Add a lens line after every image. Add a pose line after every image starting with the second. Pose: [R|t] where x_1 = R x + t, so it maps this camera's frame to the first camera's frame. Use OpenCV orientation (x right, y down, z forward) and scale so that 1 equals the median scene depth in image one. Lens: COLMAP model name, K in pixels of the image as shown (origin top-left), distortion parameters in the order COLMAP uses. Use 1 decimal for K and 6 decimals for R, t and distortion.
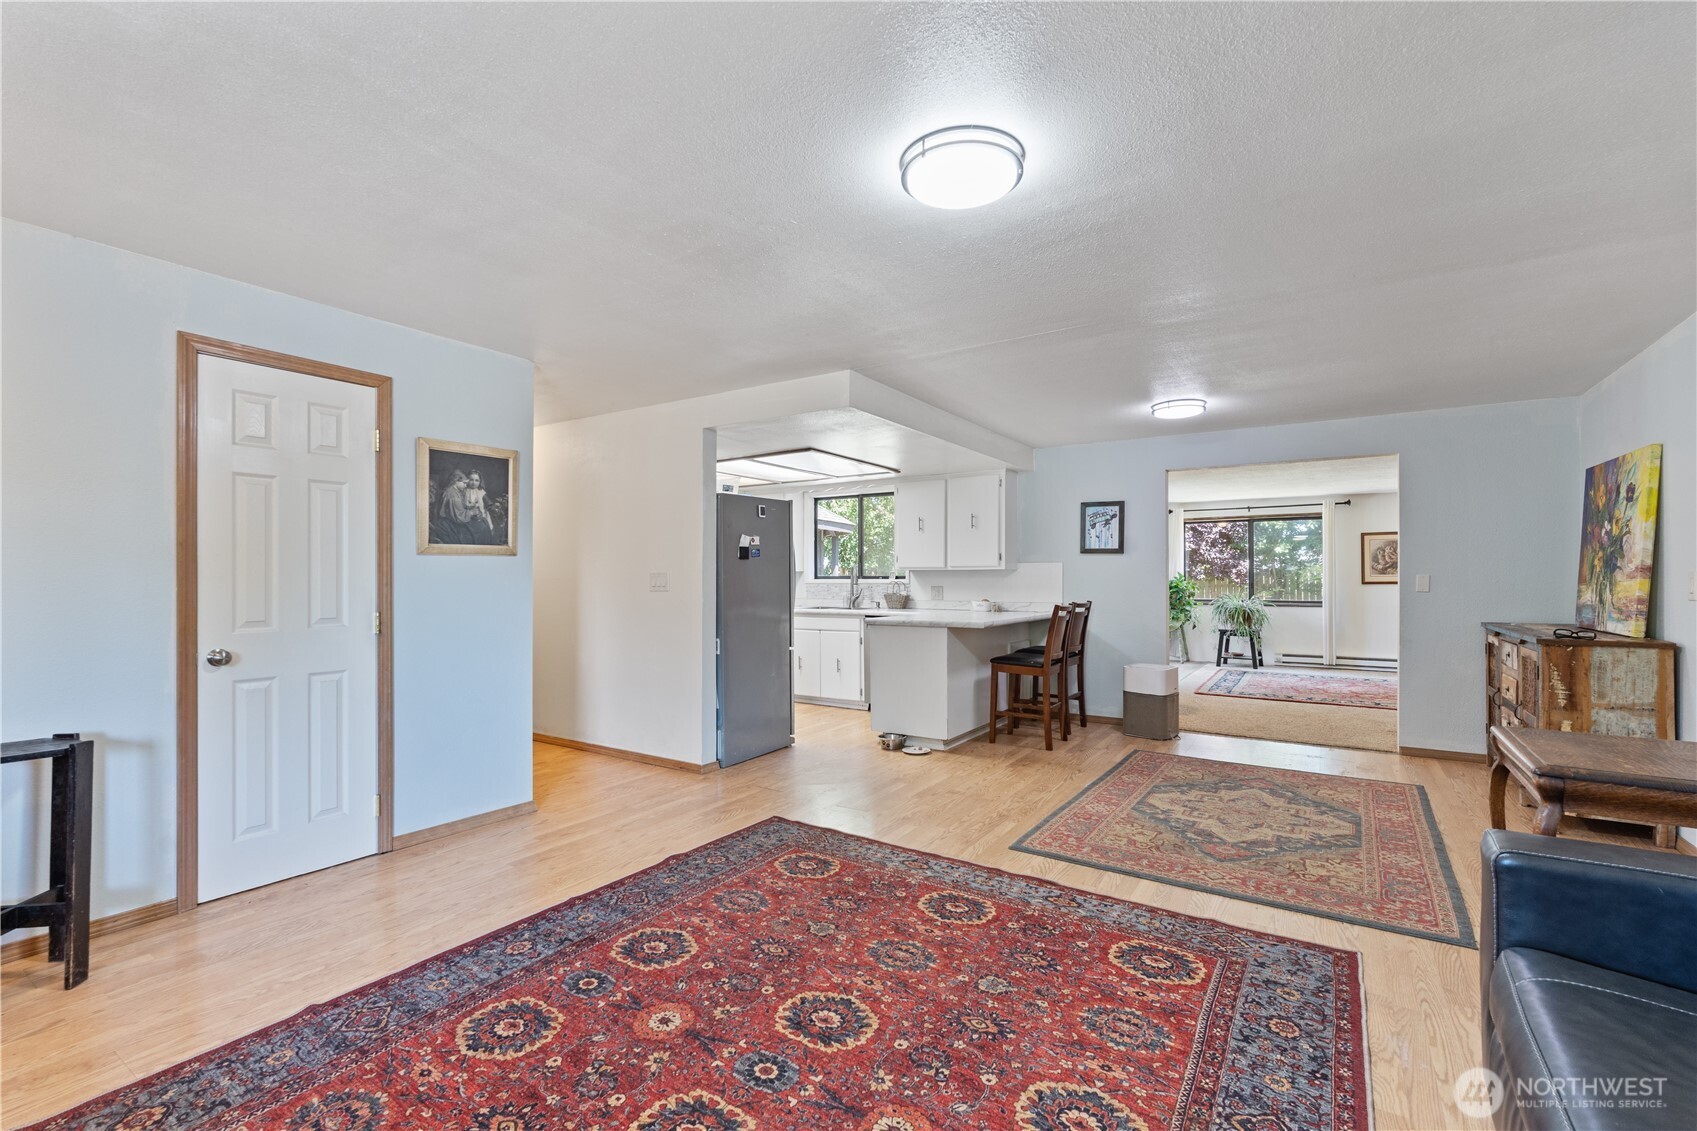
lens RADIAL K [[741.9, 0, 848.3], [0, 741.9, 578.3], [0, 0, 1]] dist [-0.006249, 0.000248]
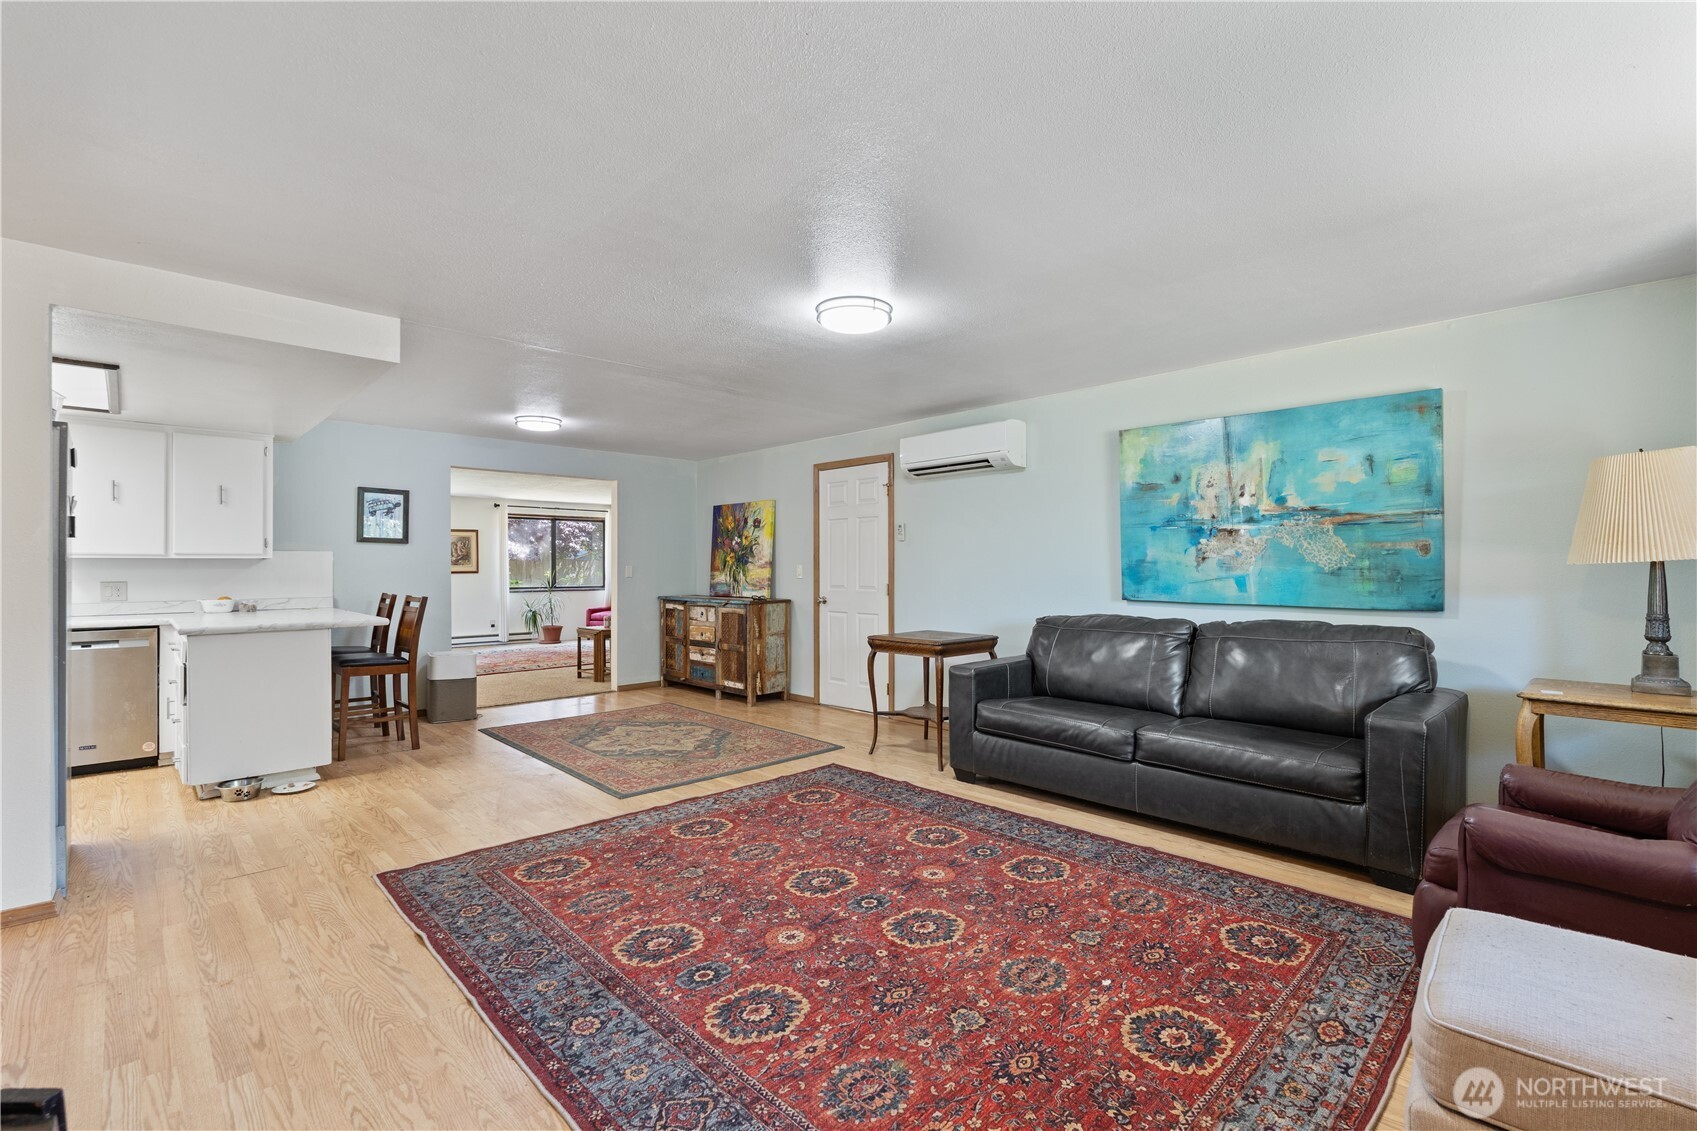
lens RADIAL K [[742.3, 0, 848.5], [0, 742.3, 565.5], [0, 0, 1]] dist [-0.005557, 0.000246]
pose [[0.214246, 0.002081, 0.976777, -0.880971], [0.002772, 0.999992, -0.002739, -0.000521], [-0.976776, 0.003295, 0.214239, 0.407814]]
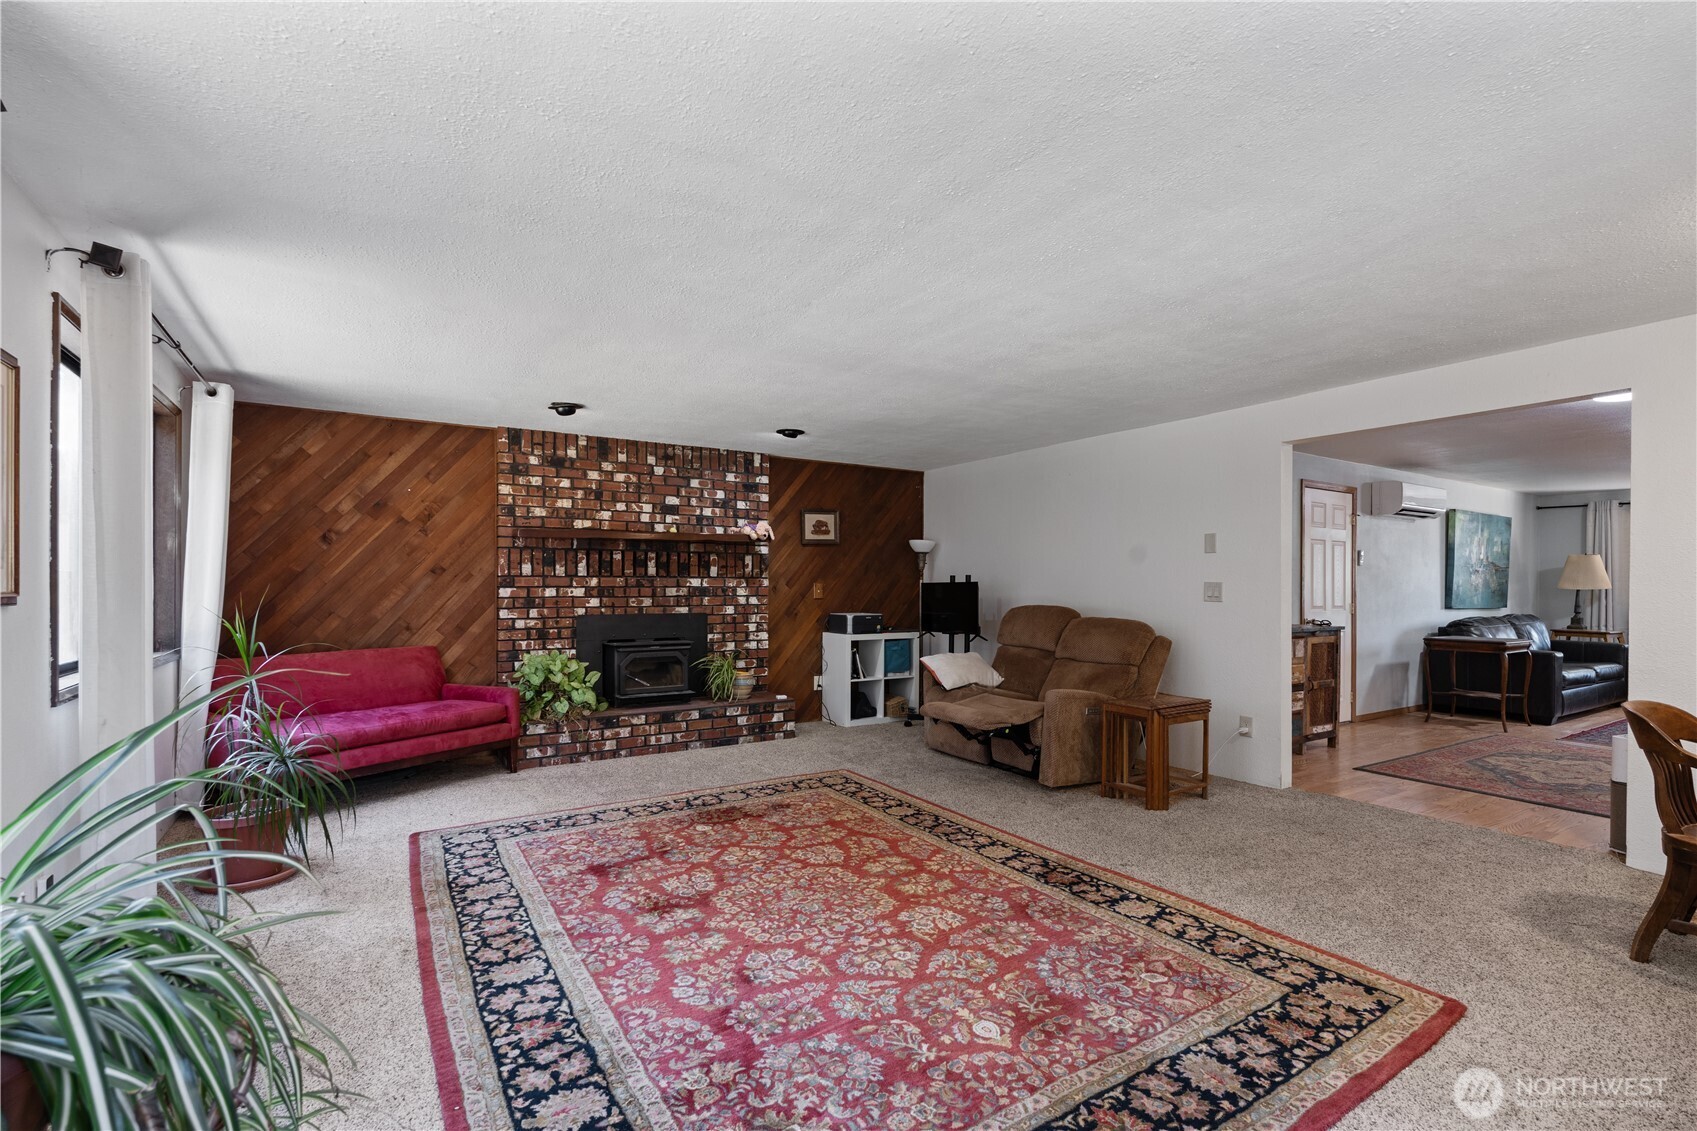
lens RADIAL K [[763.0, 0, 845.6], [0, 763.0, 566.3], [0, 0, 1]] dist [-0.005891, 0.000565]
pose [[-0.909653, 0.008408, 0.415284, 1.349193], [-0.003825, 0.999583, -0.028617, 0.004891], [-0.415352, -0.027620, -0.909241, 3.228787]]
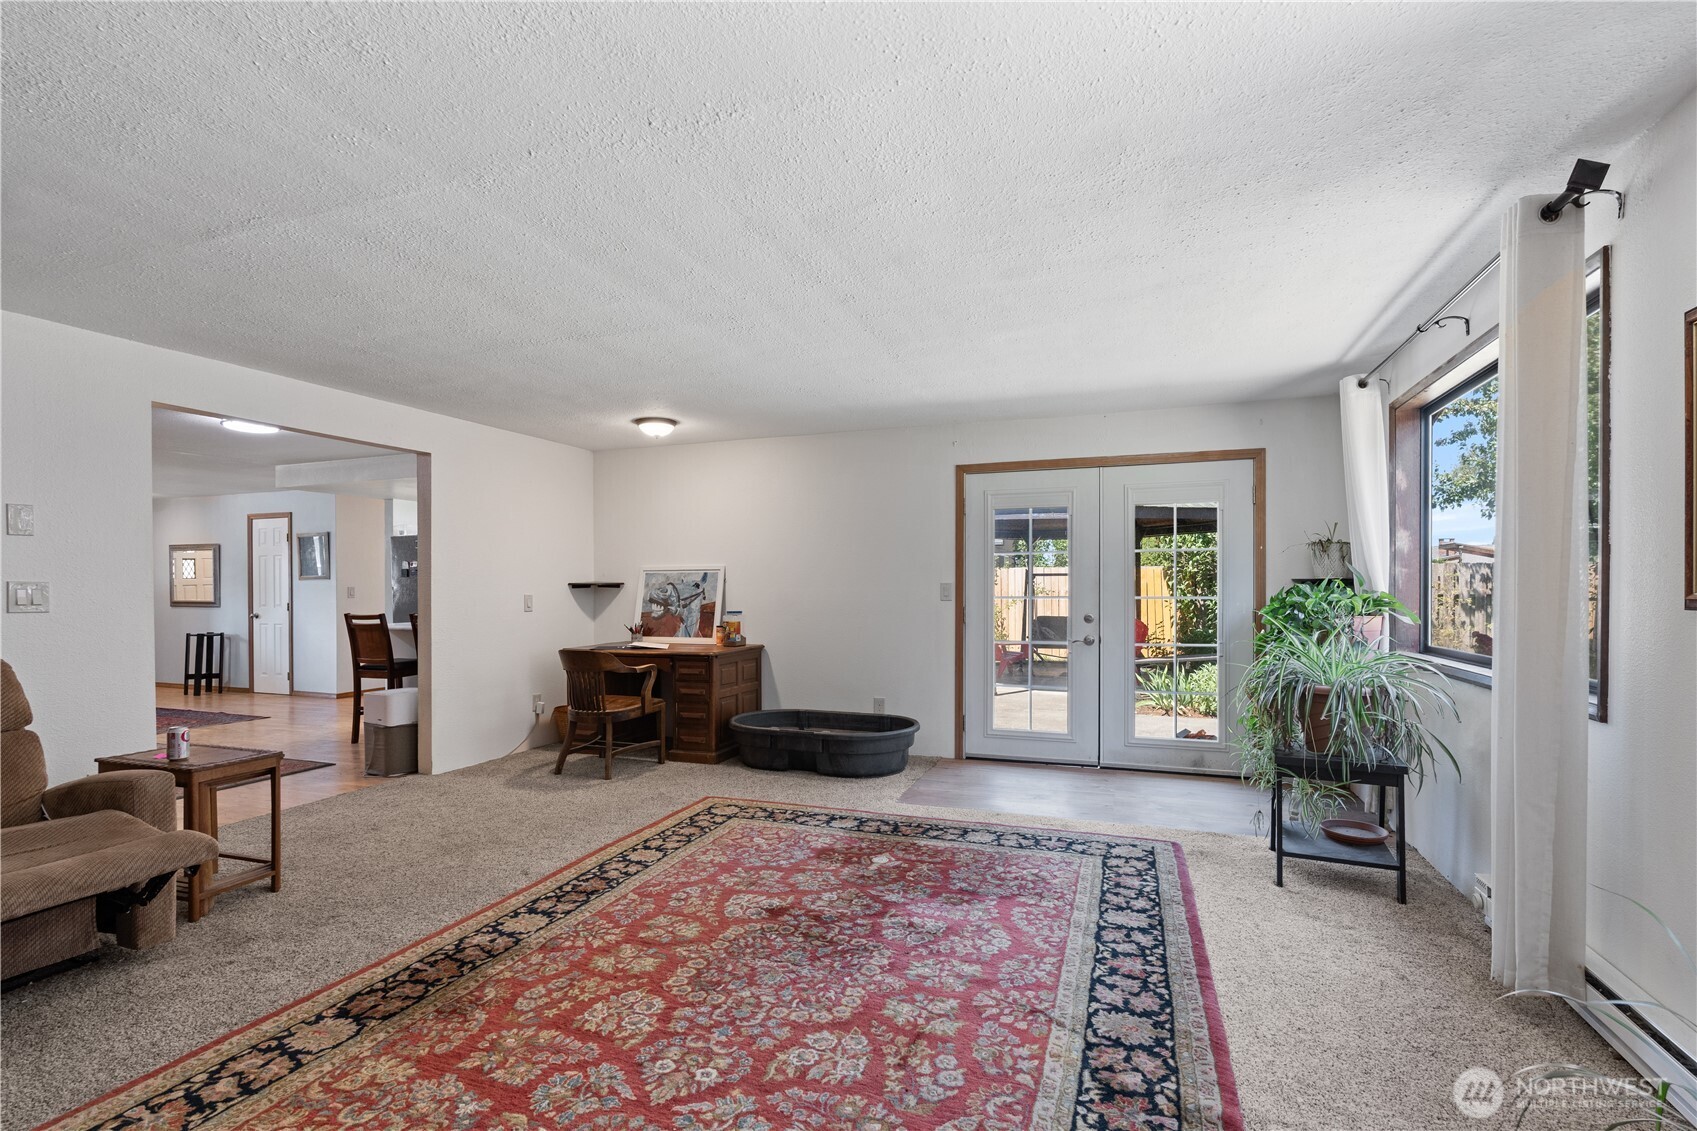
lens RADIAL K [[763.3, 0, 854.6], [0, 763.3, 582.3], [0, 0, 1]] dist [0.001719, 0.000285]
pose [[0.227110, -0.008732, -0.973830, 2.477573], [0.004446, 0.999959, -0.007930, 0.003284], [0.973859, -0.002528, 0.227140, 2.352084]]
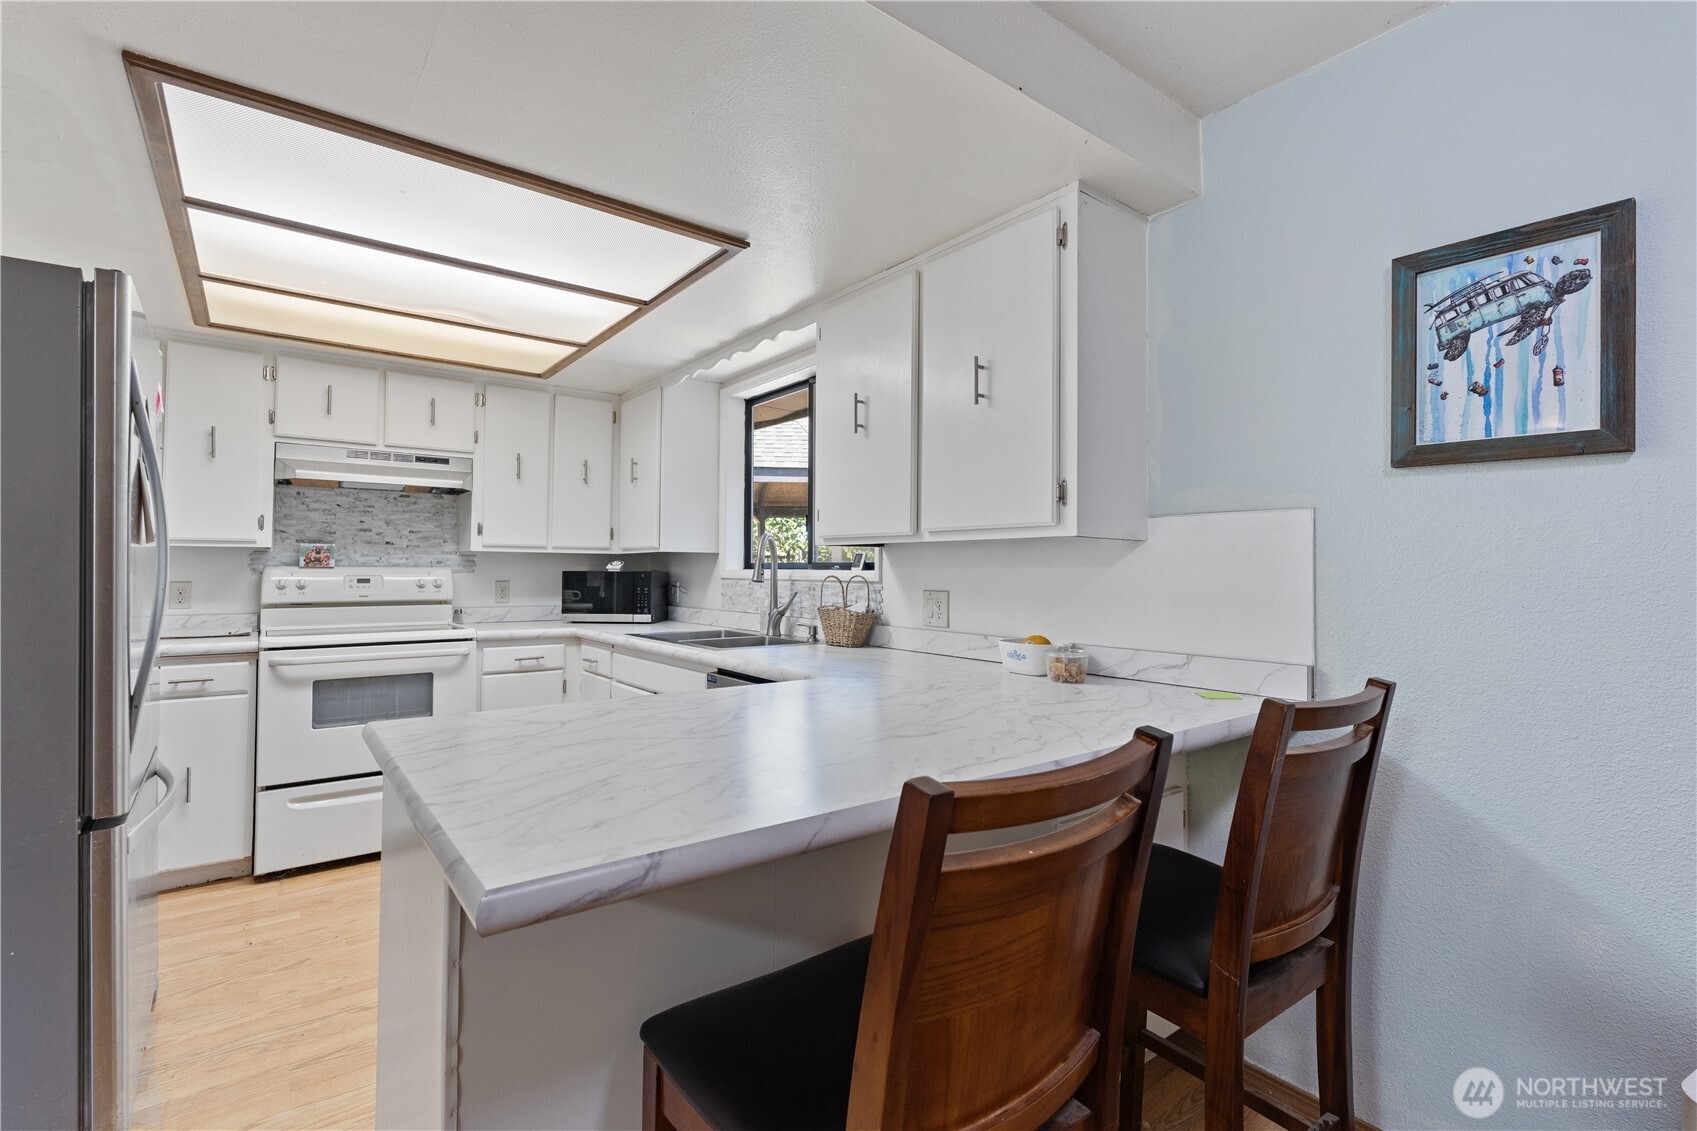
lens RADIAL K [[763.0, 0, 845.6], [0, 763.0, 566.3], [0, 0, 1]] dist [-0.005891, 0.000565]
pose [[0.944956, 0.005229, -0.327155, 0.438401], [-0.006656, 0.999973, -0.003243, 0.001787], [0.327129, 0.005242, 0.944965, 1.370676]]
